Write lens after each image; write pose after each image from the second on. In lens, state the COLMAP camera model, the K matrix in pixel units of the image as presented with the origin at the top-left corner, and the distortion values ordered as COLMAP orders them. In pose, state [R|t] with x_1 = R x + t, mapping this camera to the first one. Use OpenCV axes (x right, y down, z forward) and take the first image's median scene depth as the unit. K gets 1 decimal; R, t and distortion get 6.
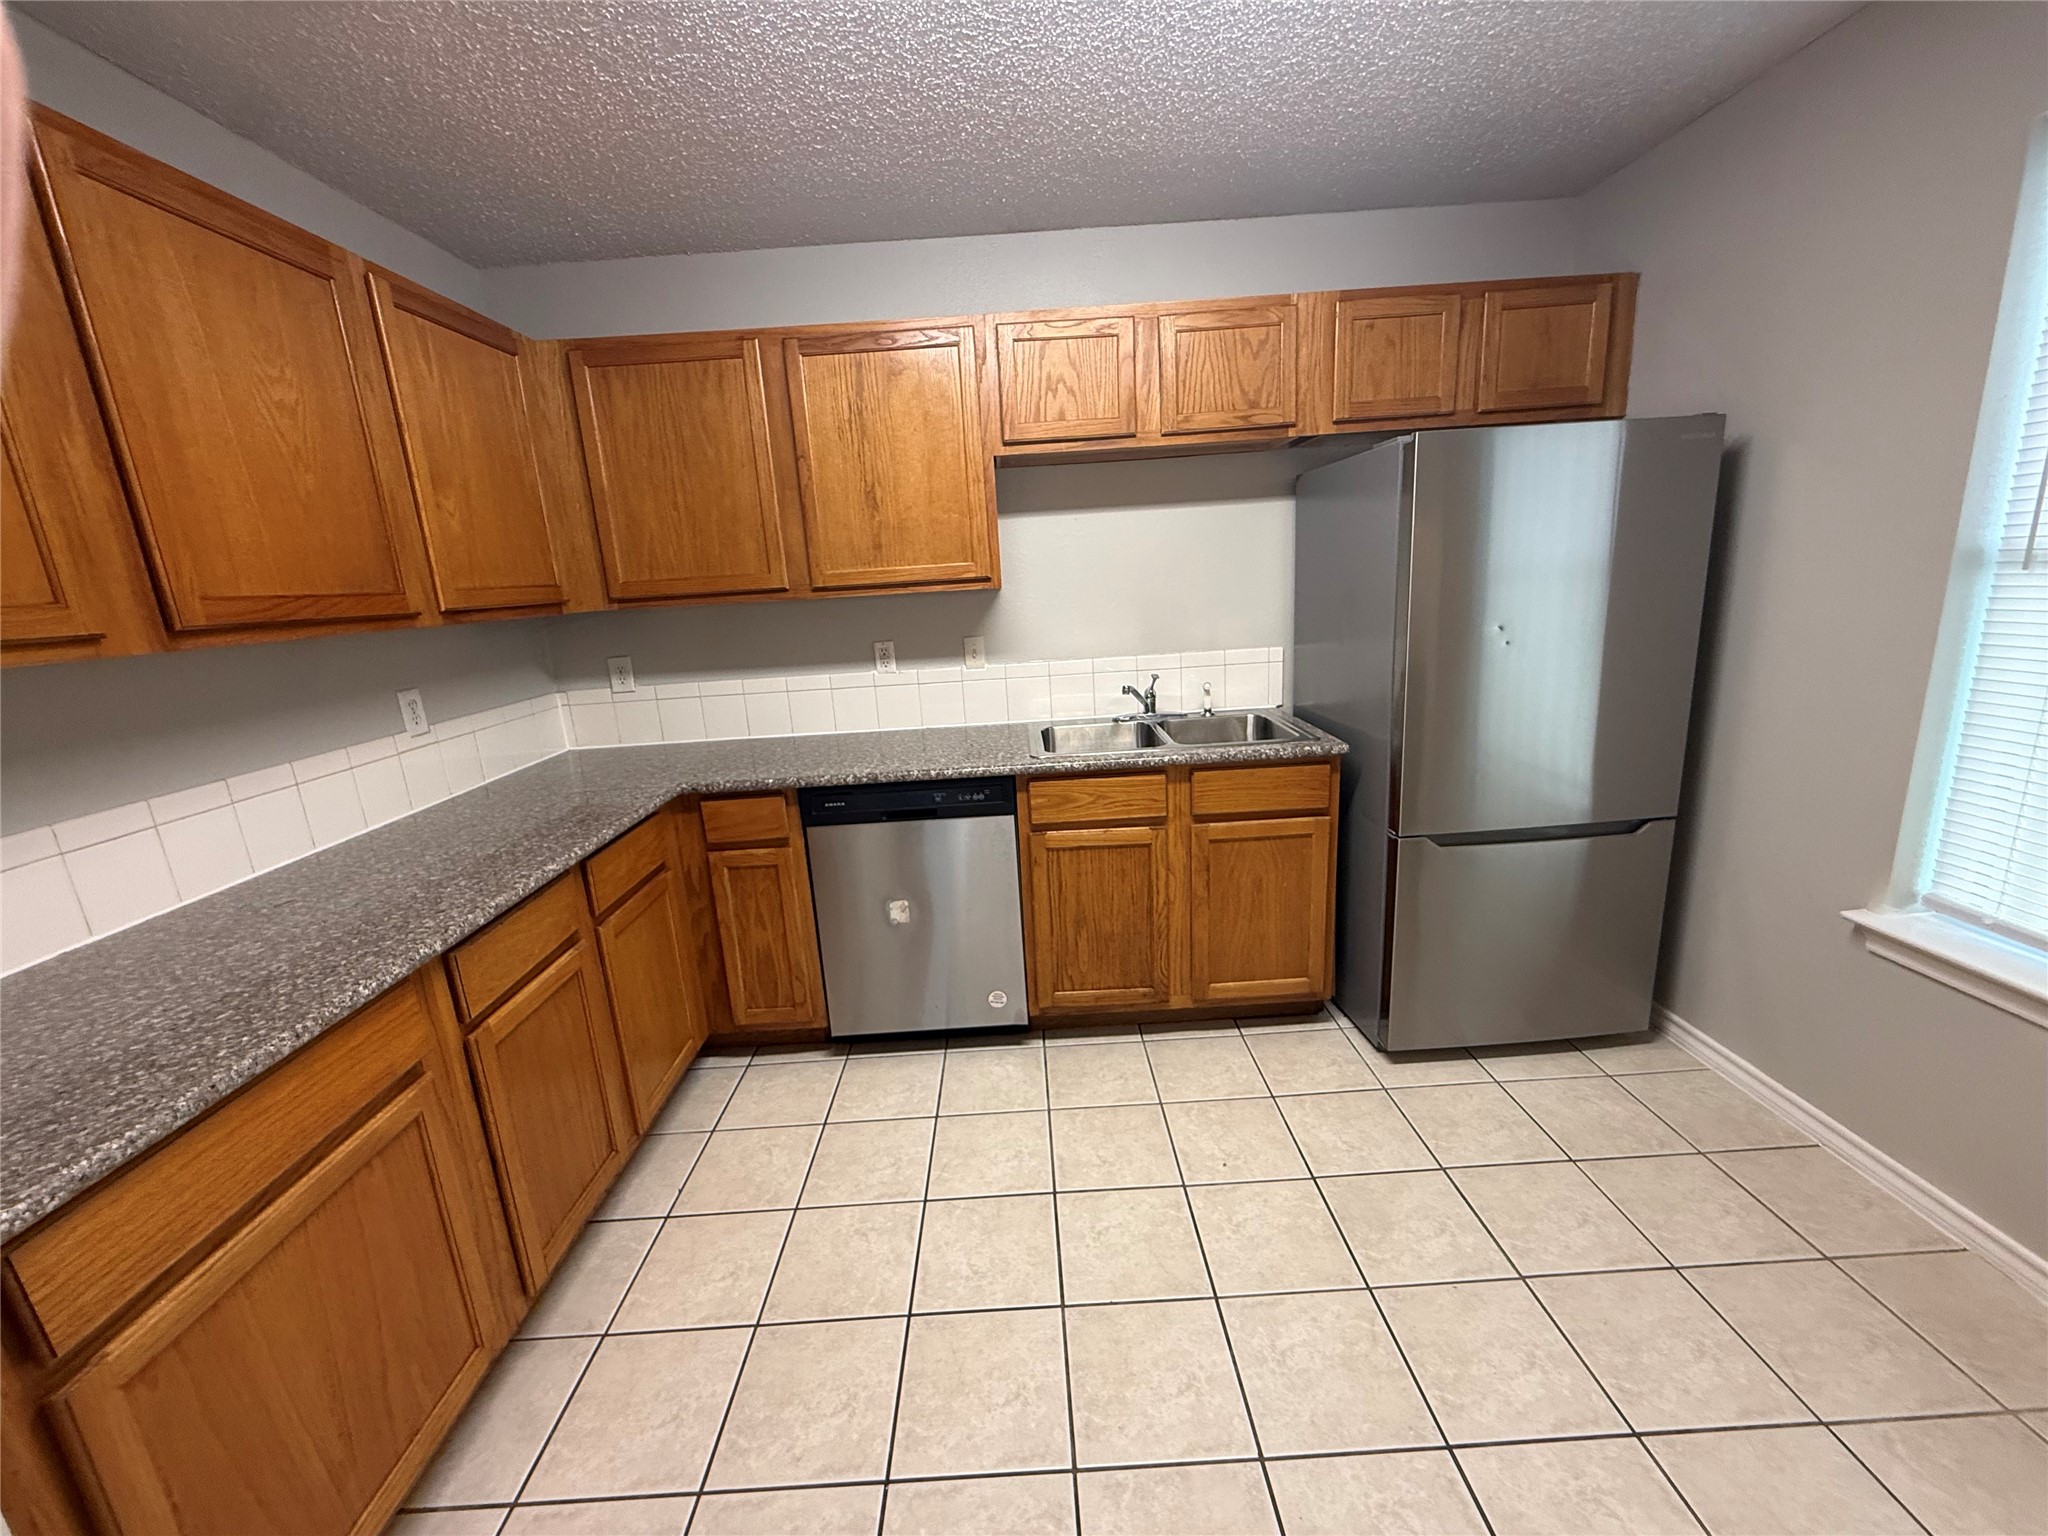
lens RADIAL K [[830.4, 0, 1019.3], [0, 830.4, 766.9], [0, 0, 1]] dist [0.014047, -0.000527]
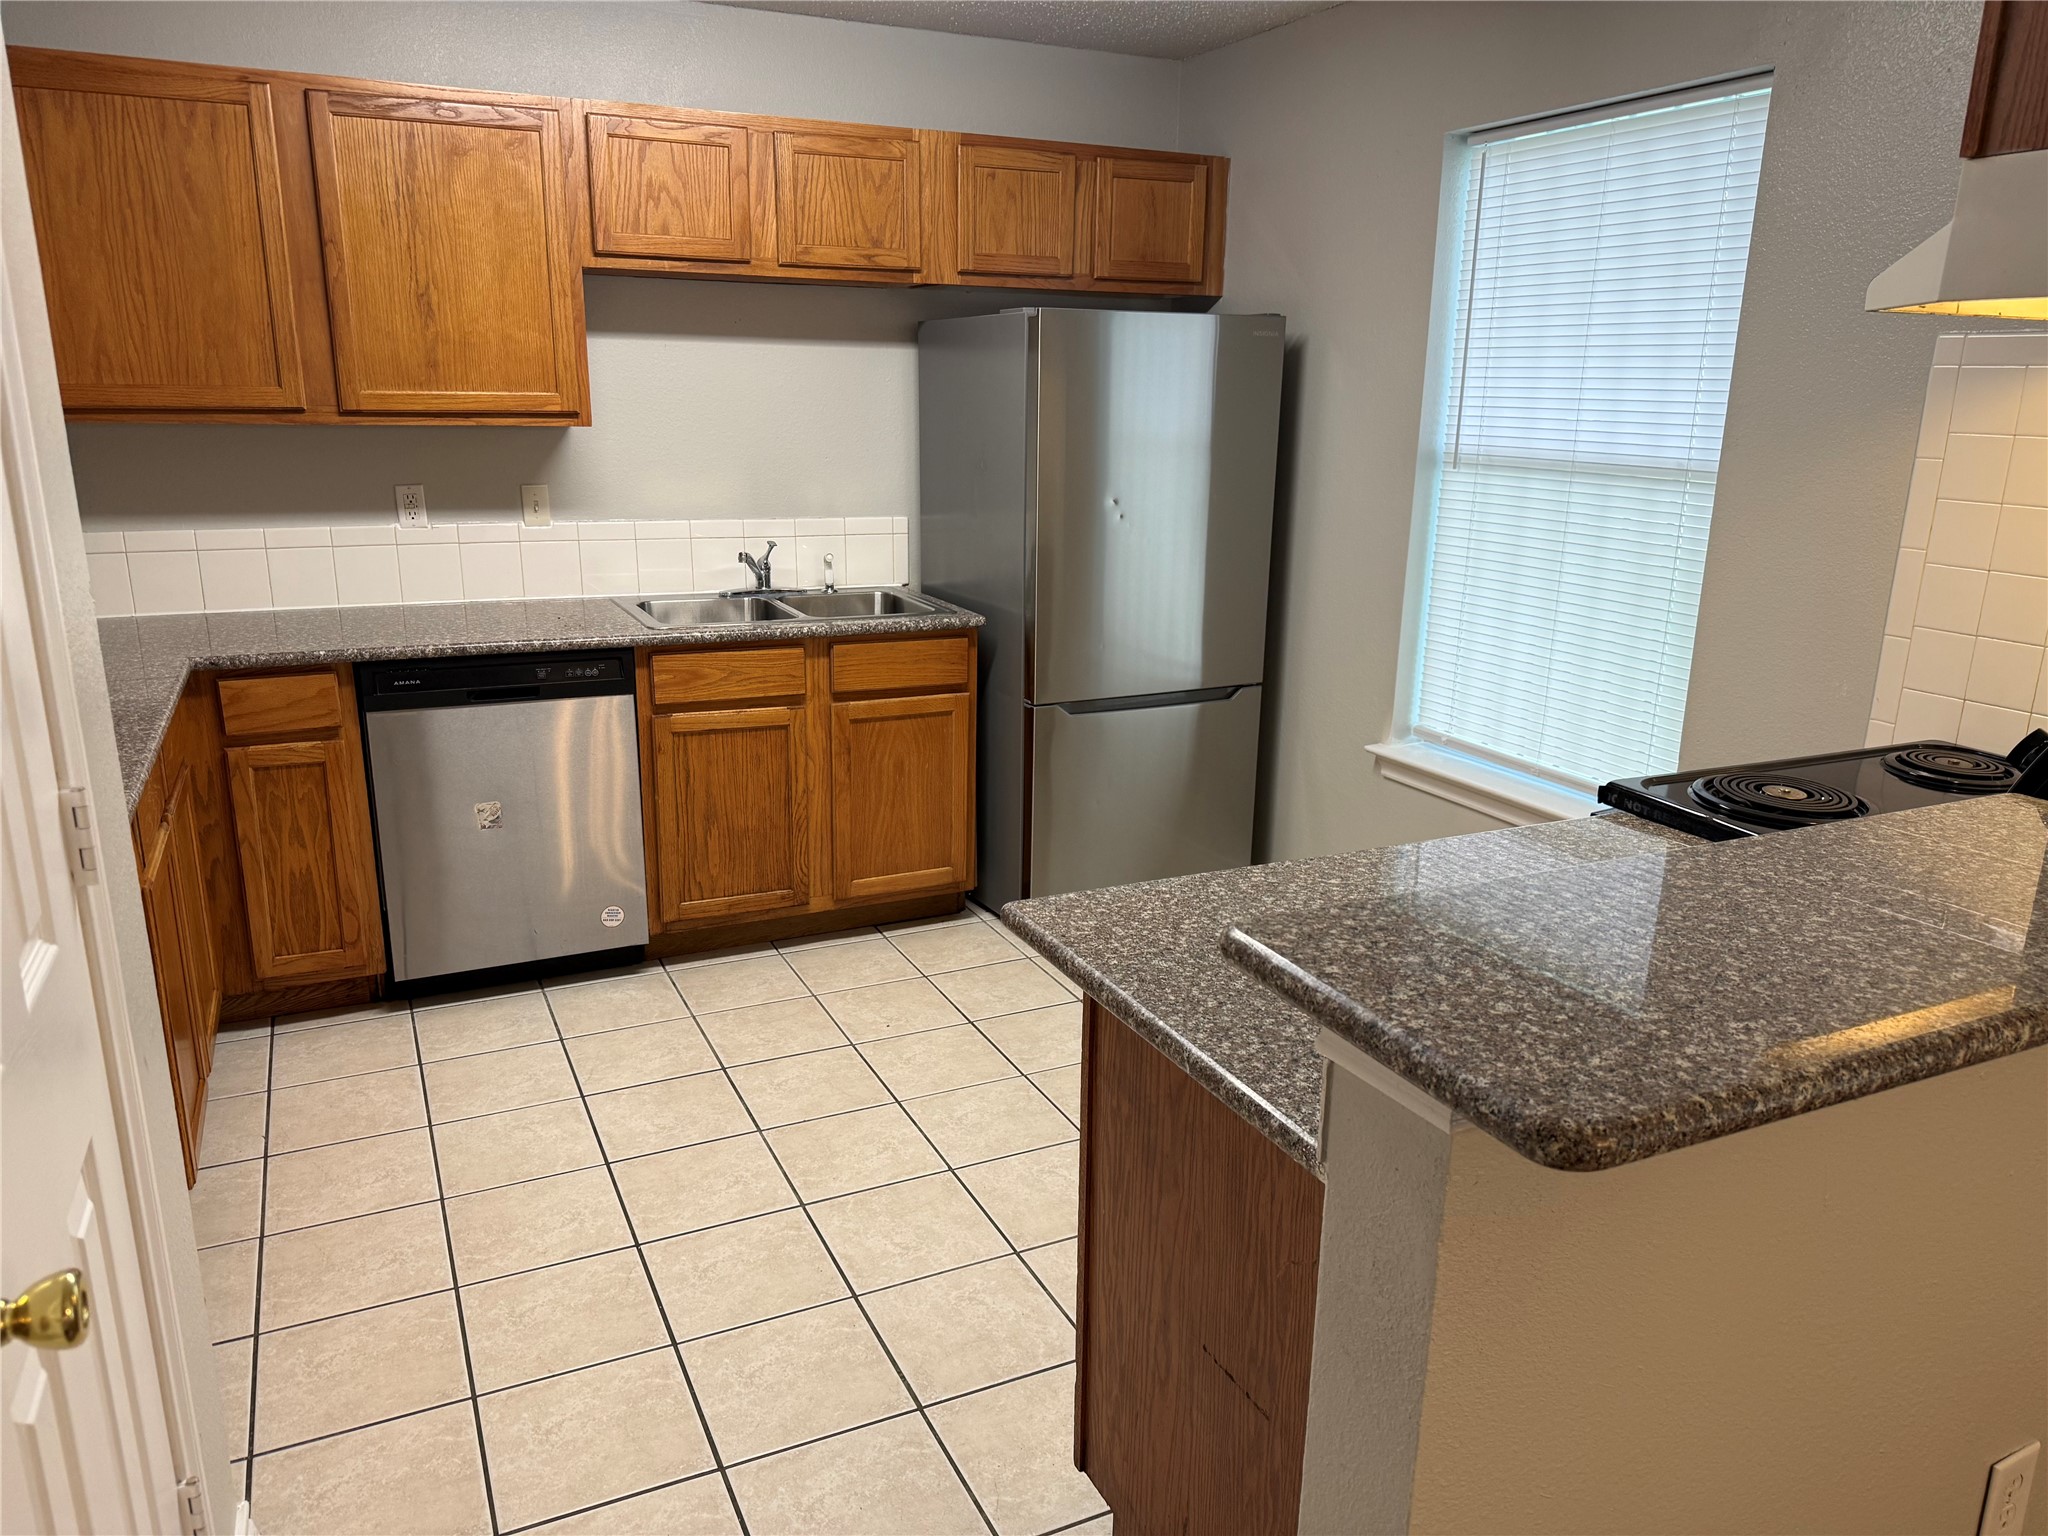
lens RADIAL K [[1421.8, 0, 1011.2], [0, 1421.8, 784.3], [0, 0, 1]] dist [0.035168, -0.032889]
pose [[0.911163, -0.038568, 0.410238, -0.250443], [0.027654, 0.999089, 0.032508, 0.110697], [-0.411118, -0.018275, 0.911399, -0.498112]]
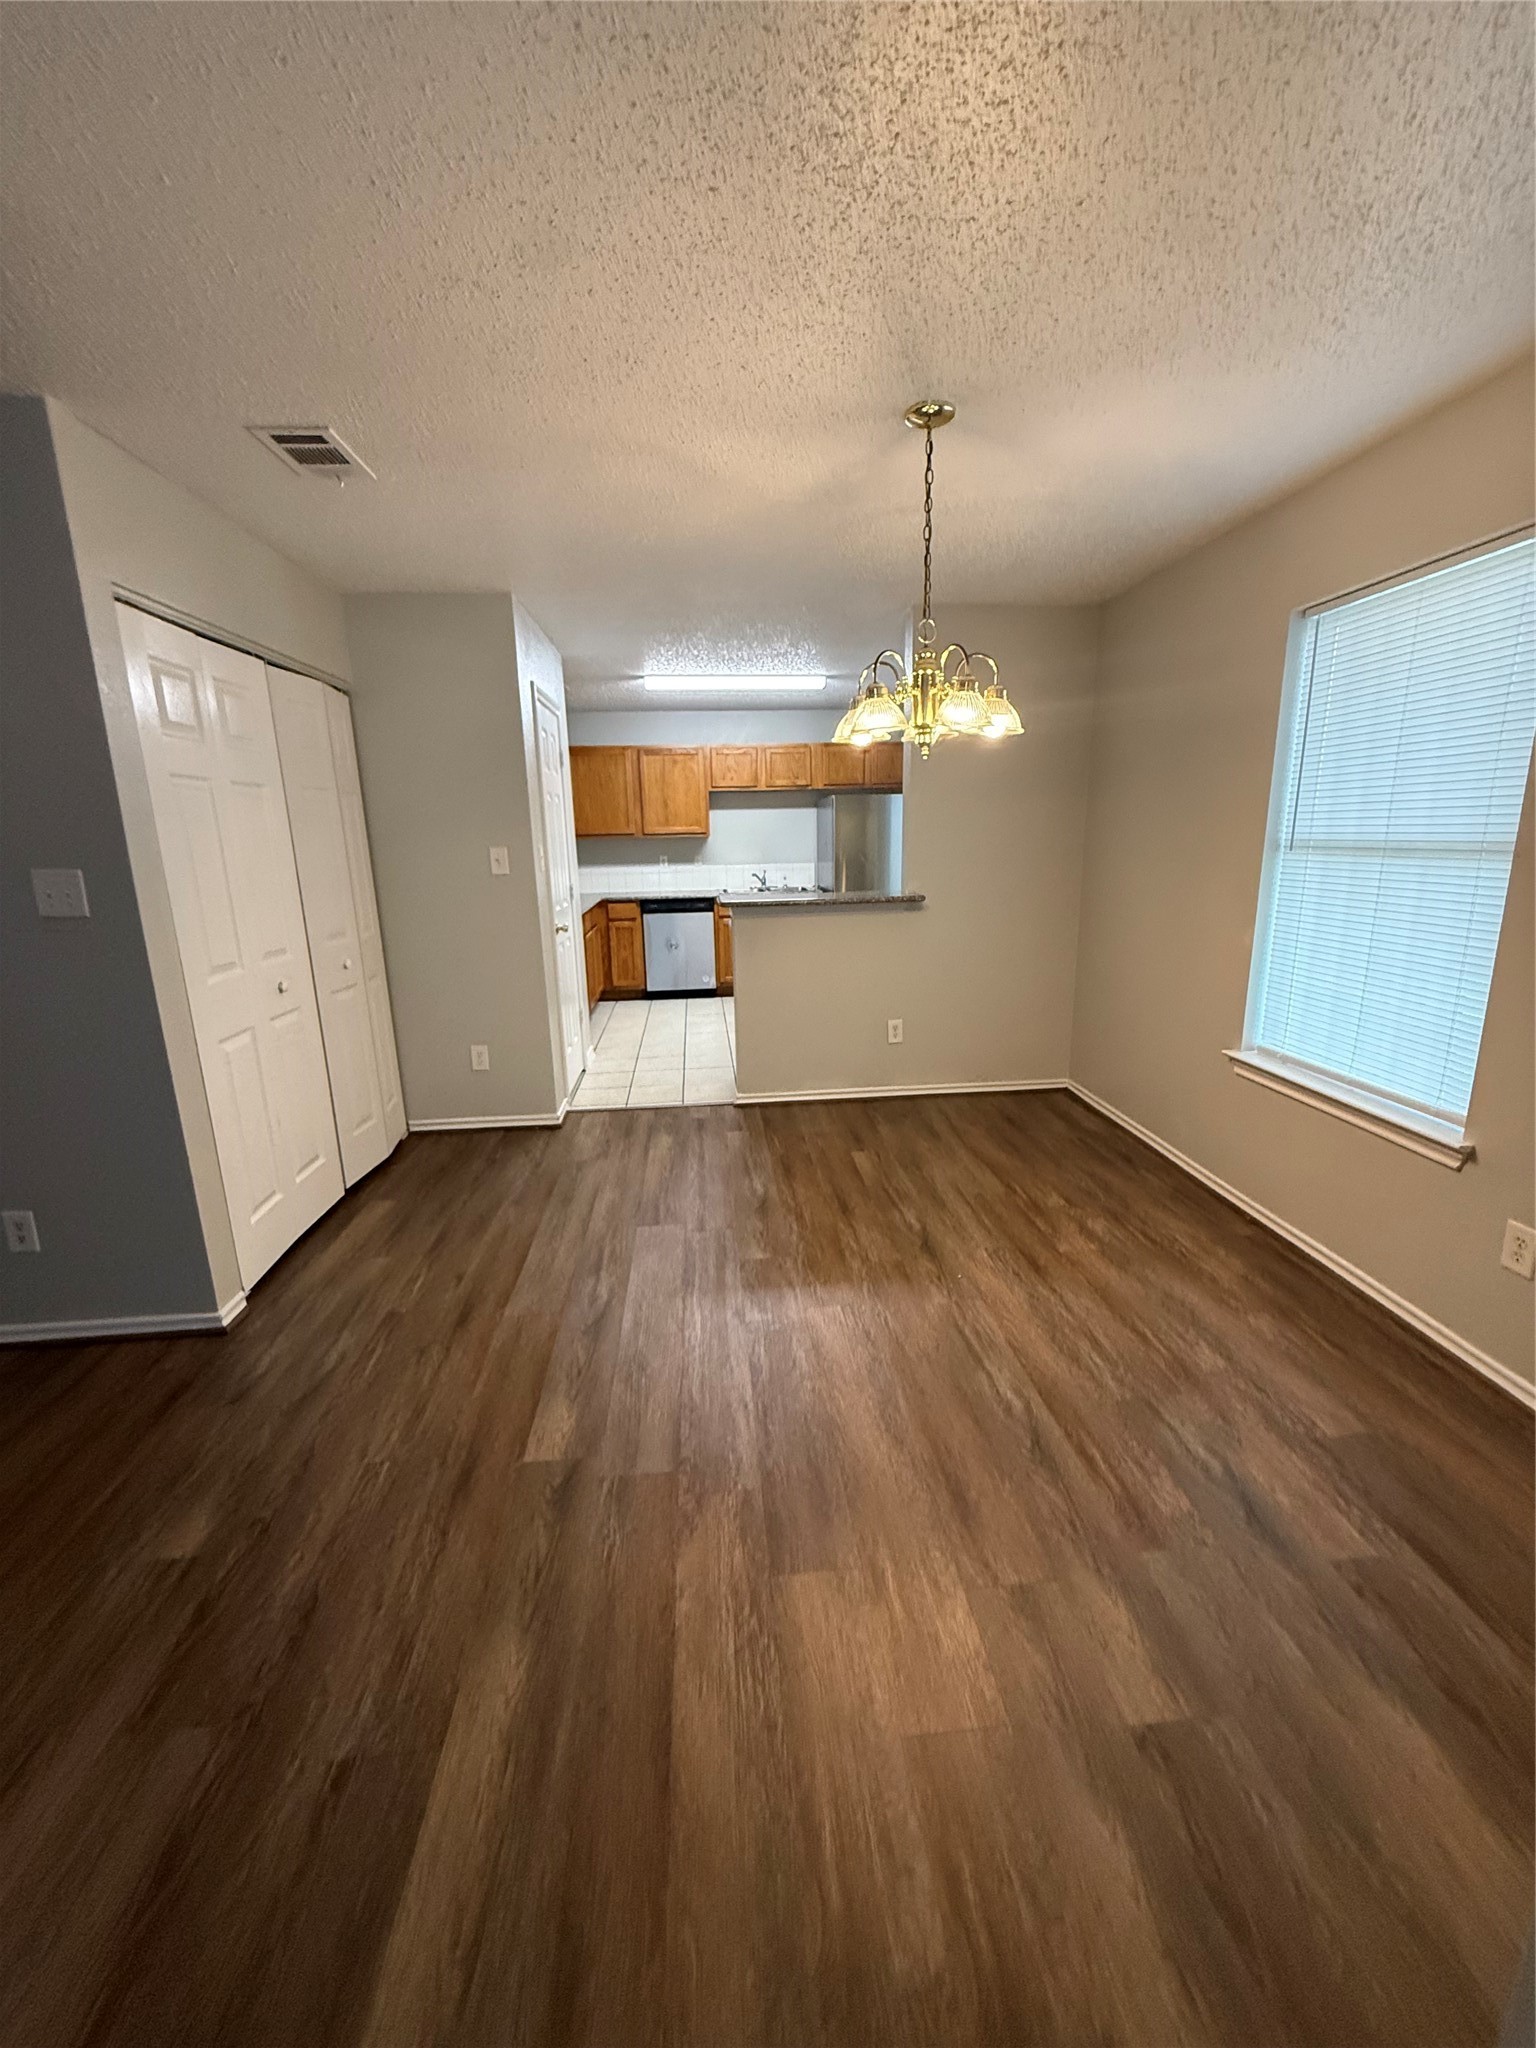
lens RADIAL K [[830.4, 0, 778.3], [0, 830.4, 1015.9], [0, 0, 1]] dist [0.014047, -0.000527]
pose [[0.994573, 0.020657, 0.101974, -0.068523], [-0.020743, 0.999785, -0.000221, 0.411571], [-0.101957, -0.001895, 0.994787, -1.939243]]
